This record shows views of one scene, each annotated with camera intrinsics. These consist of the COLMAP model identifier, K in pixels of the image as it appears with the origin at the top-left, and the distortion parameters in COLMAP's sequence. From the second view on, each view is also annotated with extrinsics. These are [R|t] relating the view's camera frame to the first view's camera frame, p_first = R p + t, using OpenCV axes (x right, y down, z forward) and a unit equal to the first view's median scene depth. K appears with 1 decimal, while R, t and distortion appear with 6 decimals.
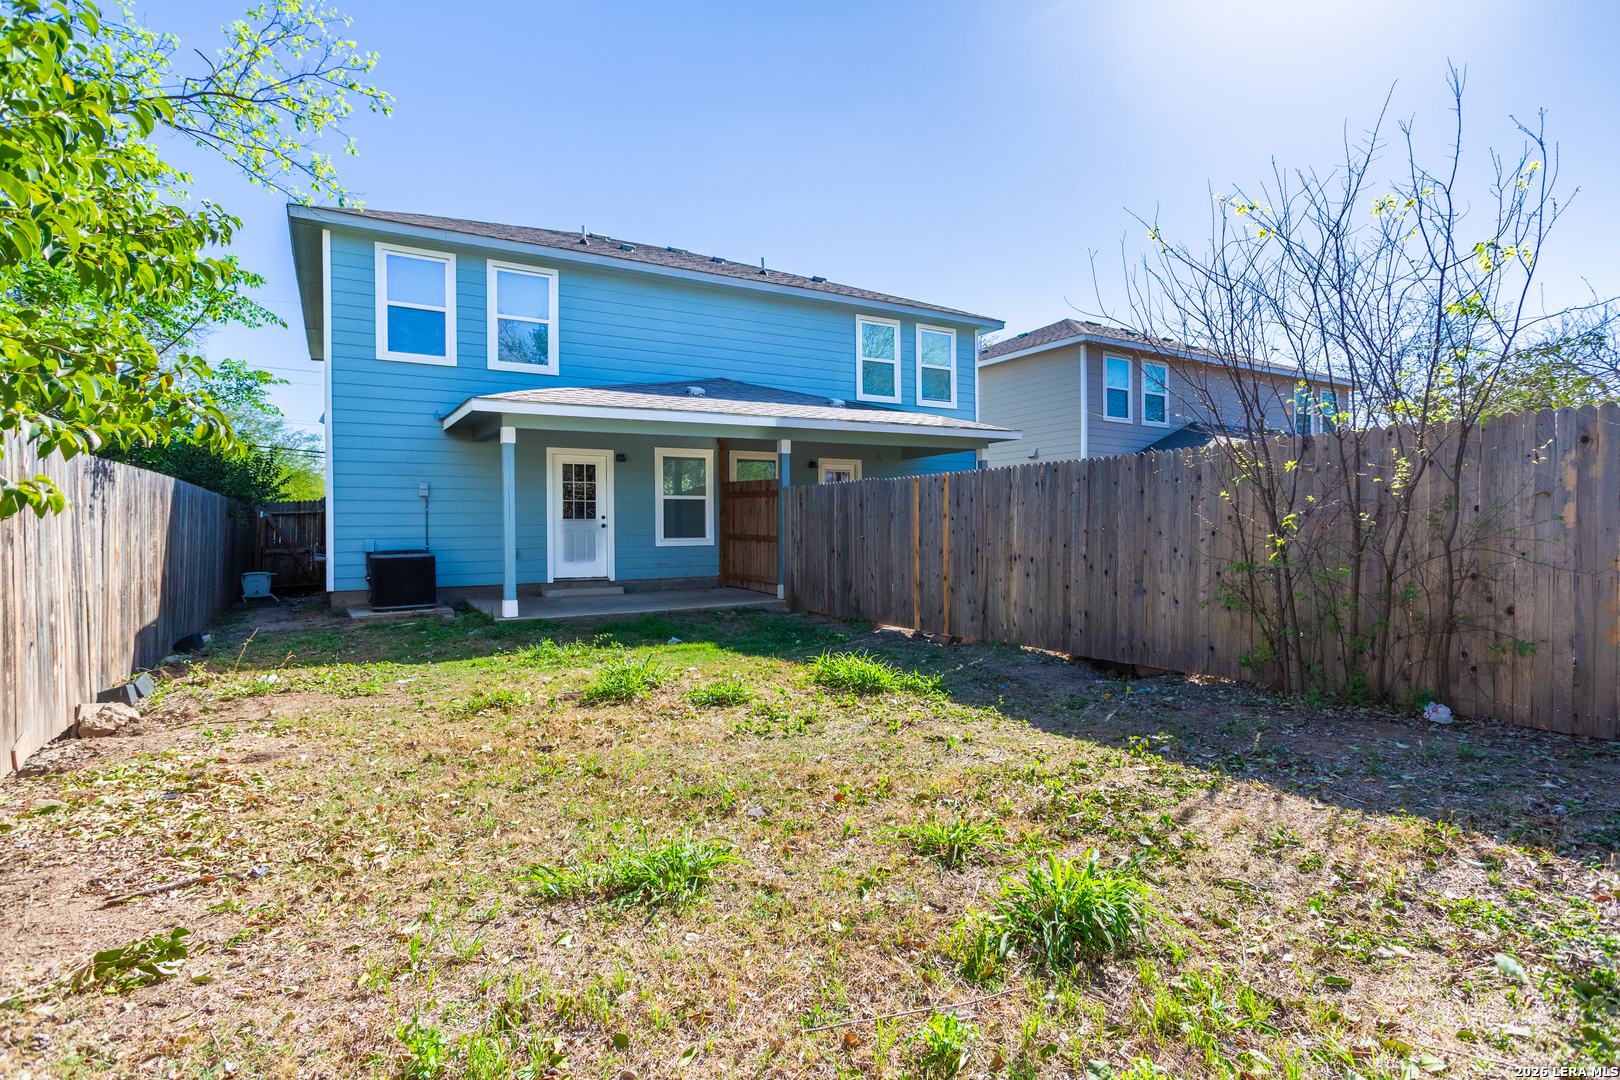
lens RADIAL K [[830.0, 0, 811.0], [0, 830.0, 530.2], [0, 0, 1]] dist [-0.005105, 0.002862]
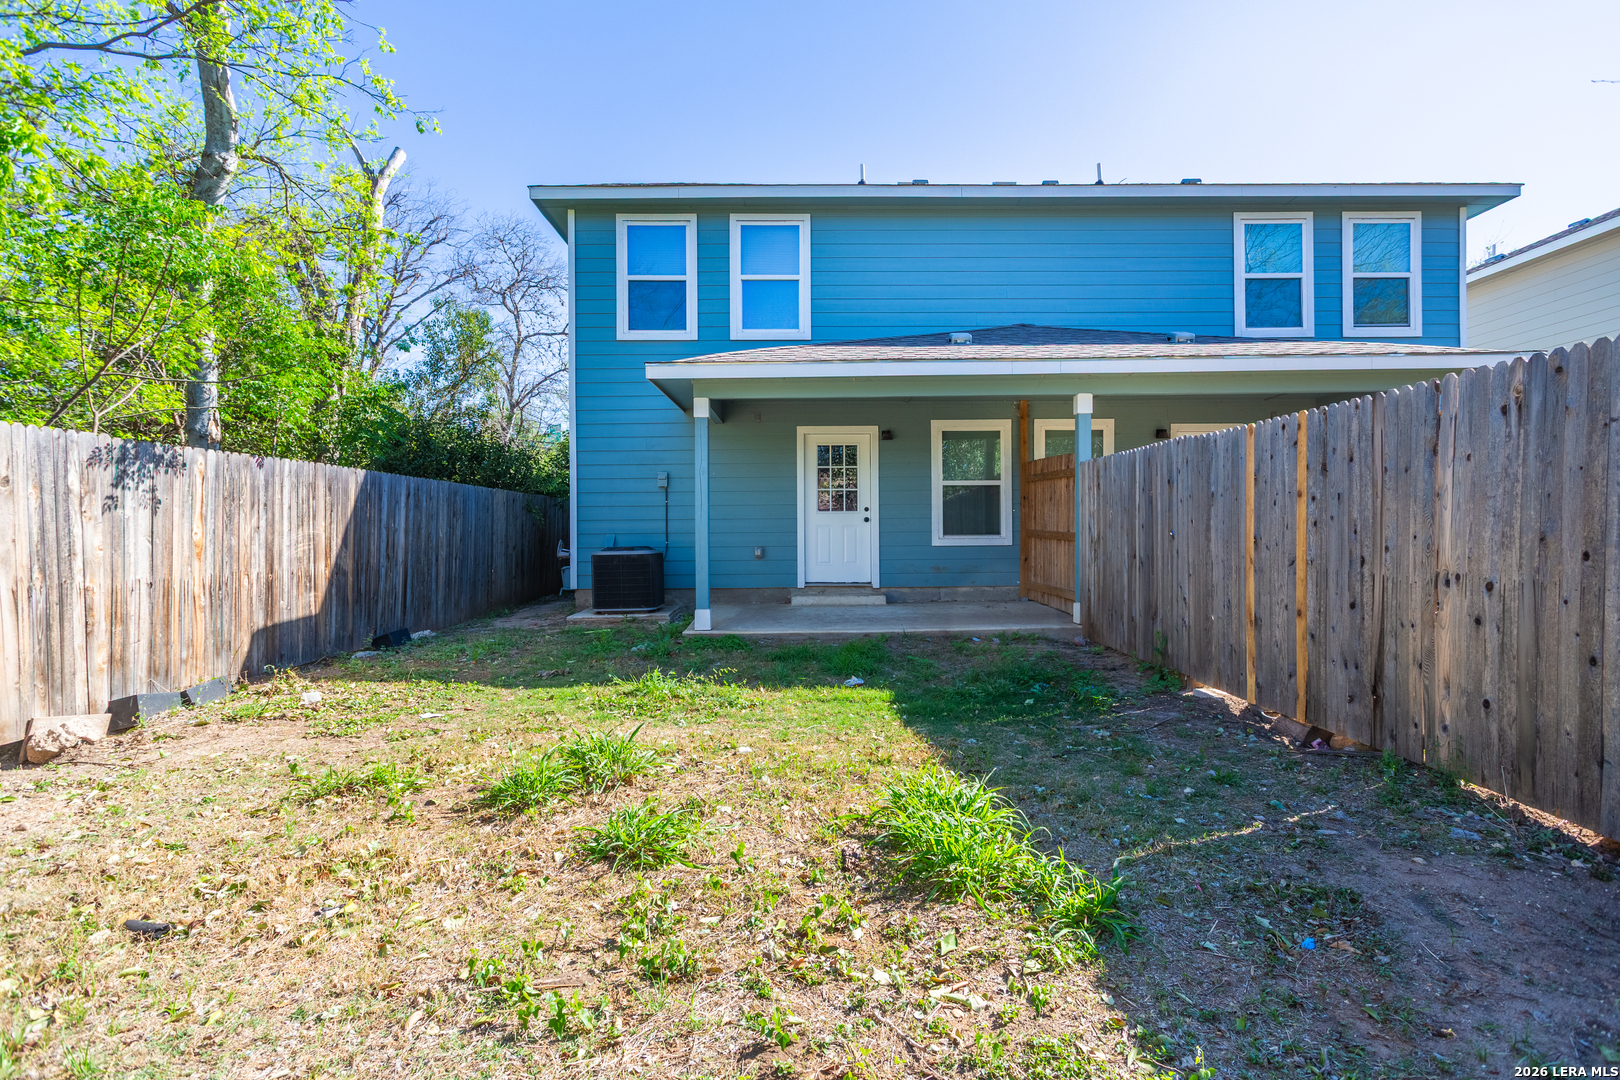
lens RADIAL K [[820.8, 0, 809.3], [0, 820.8, 531.3], [0, 0, 1]] dist [-0.018852, 0.019987]
pose [[0.865498, 0.003691, -0.500898, 0.125793], [-0.002559, 0.999992, 0.002947, 0.004748], [0.500906, -0.001268, 0.865501, 0.330220]]
